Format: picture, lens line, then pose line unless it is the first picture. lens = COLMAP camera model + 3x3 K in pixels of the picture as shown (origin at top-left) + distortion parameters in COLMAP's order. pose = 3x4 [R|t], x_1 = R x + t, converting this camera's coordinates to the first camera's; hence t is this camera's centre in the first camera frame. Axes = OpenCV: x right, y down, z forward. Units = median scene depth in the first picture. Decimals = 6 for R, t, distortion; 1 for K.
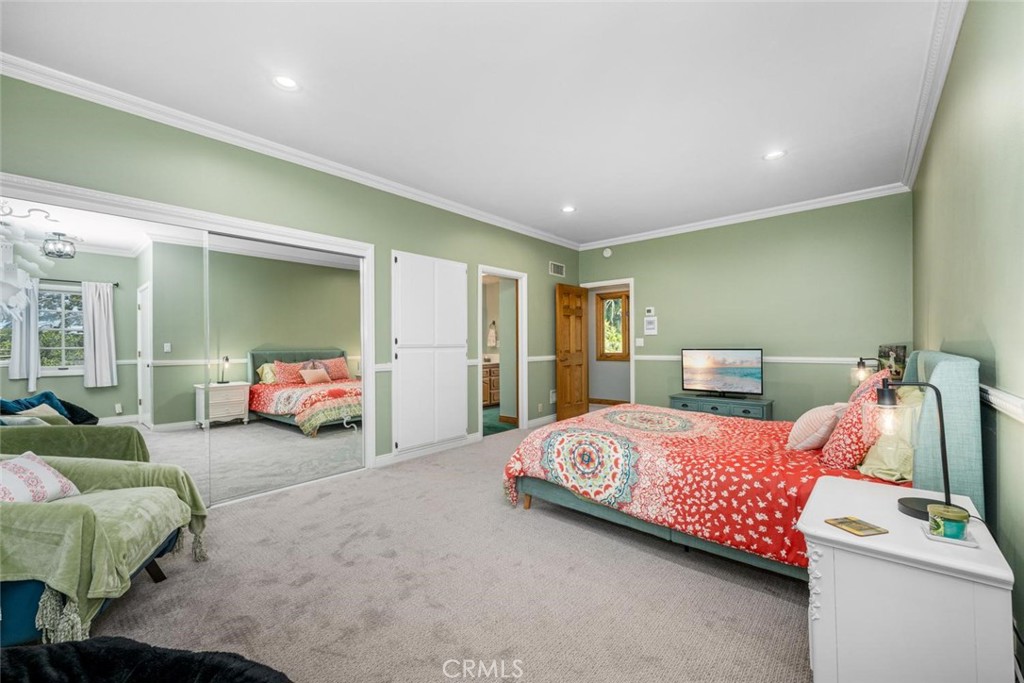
lens RADIAL K [[411.2, 0, 512.3], [0, 411.2, 343.0], [0, 0, 1]] dist [-0.004343, -0.001399]
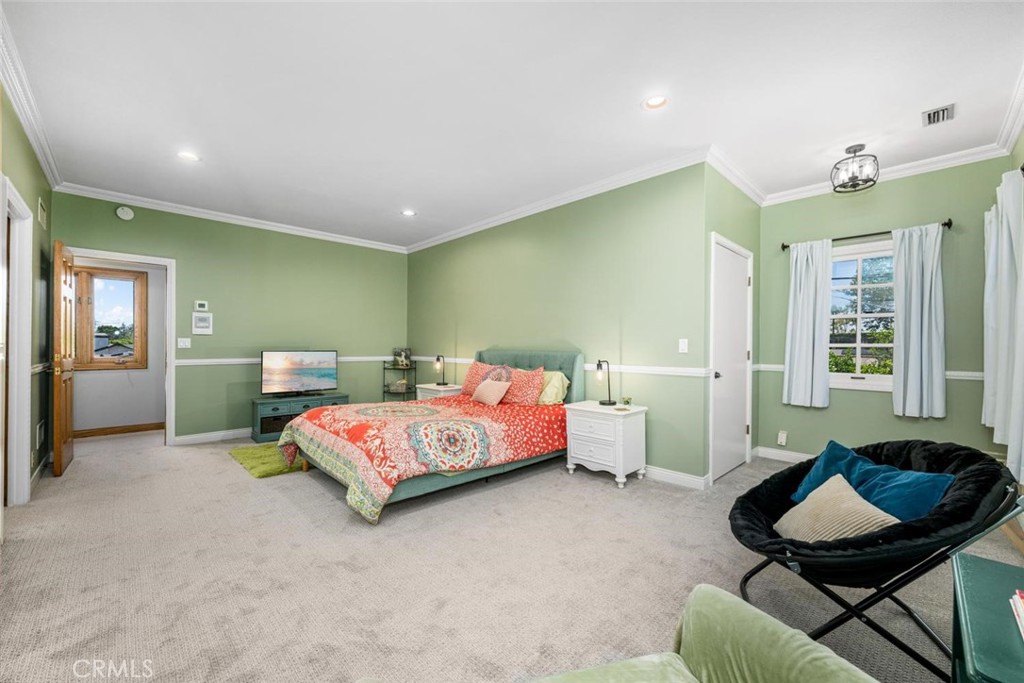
lens RADIAL K [[411.2, 0, 513.8], [0, 411.2, 342.5], [0, 0, 1]] dist [-0.004343, -0.001399]
pose [[0.069138, 0.016398, 0.997472, -1.022846], [-0.009463, 0.999831, -0.015781, 0.007782], [-0.997562, -0.008348, 0.069281, 0.735736]]
